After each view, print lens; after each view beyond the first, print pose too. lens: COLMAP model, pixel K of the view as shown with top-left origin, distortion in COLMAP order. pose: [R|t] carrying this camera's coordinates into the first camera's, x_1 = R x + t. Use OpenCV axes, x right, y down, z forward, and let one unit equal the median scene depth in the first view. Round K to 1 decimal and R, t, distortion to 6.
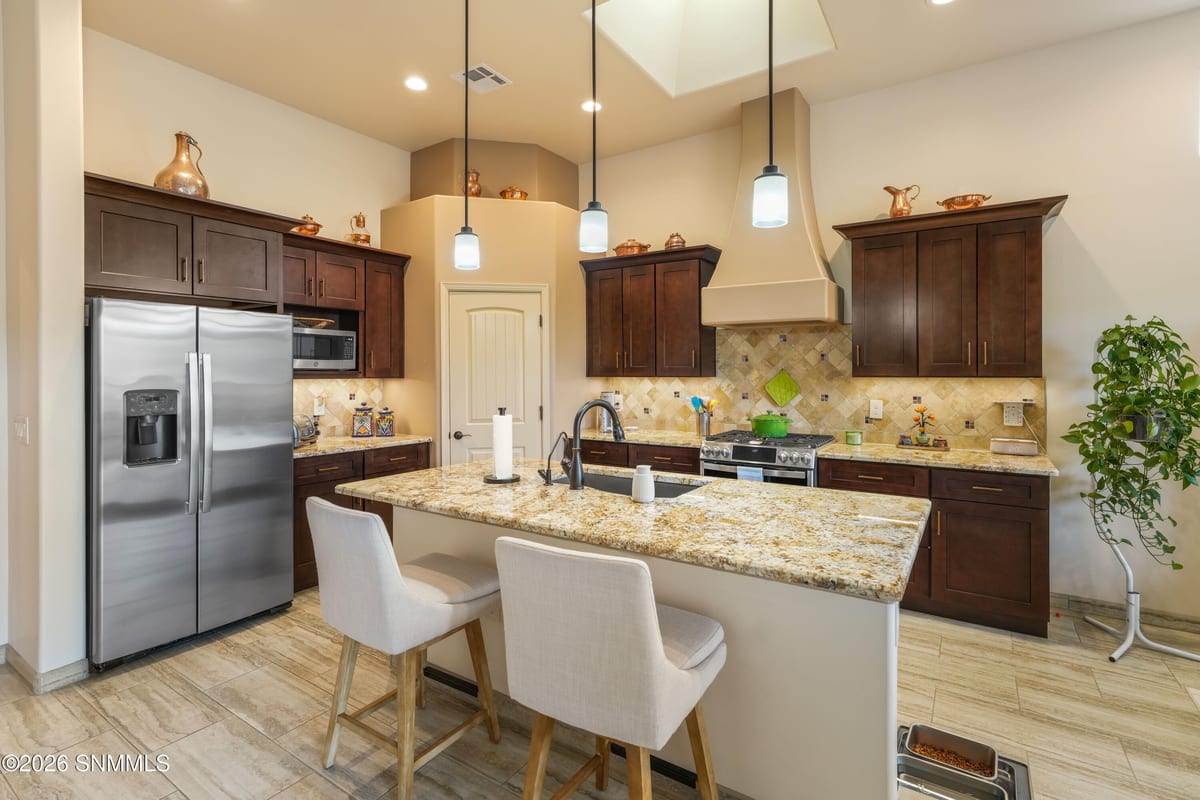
lens RADIAL K [[577.1, 0, 600.7], [0, 577.1, 371.9], [0, 0, 1]] dist [0.000737, 0.000106]
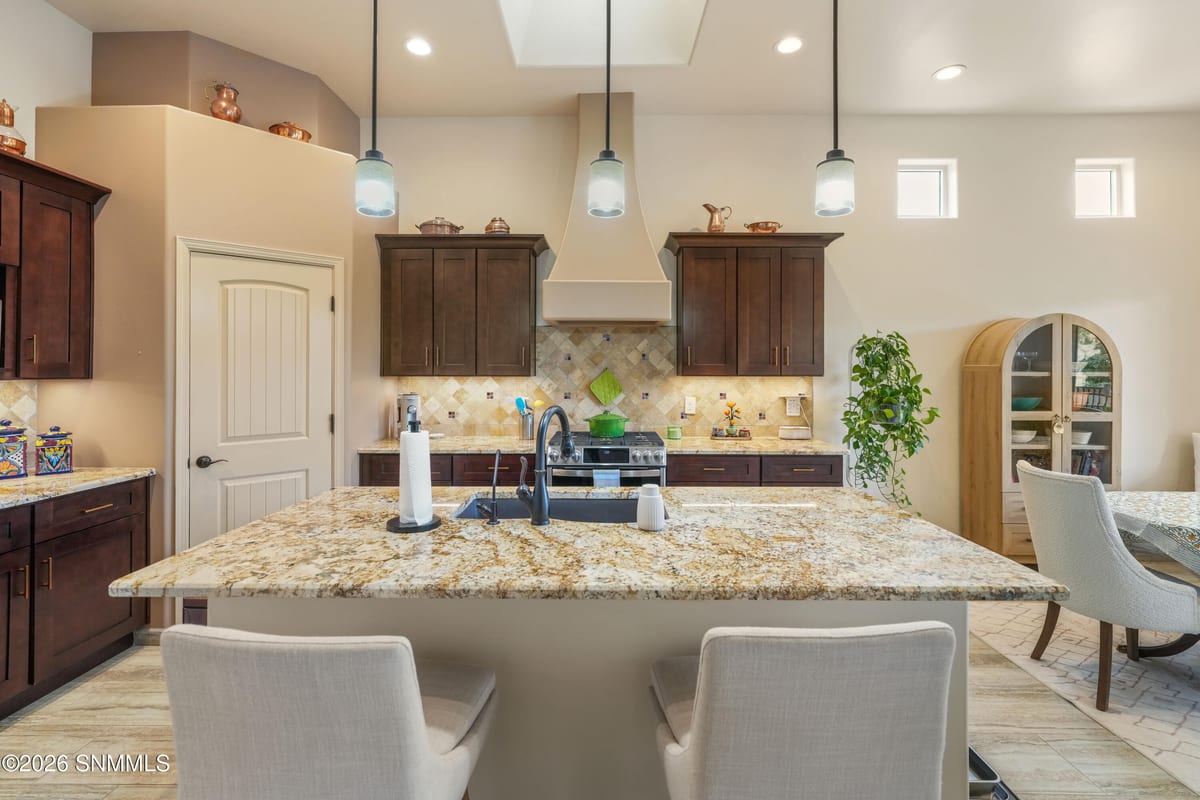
lens RADIAL K [[552.6, 0, 600.2], [0, 552.6, 365.5], [0, 0, 1]] dist [-0.000605, 0.000845]
pose [[0.837533, 0.008259, 0.546324, -0.222768], [-0.003402, 0.999945, -0.009901, -0.000049], [-0.546376, 0.006434, 0.837515, 0.200981]]
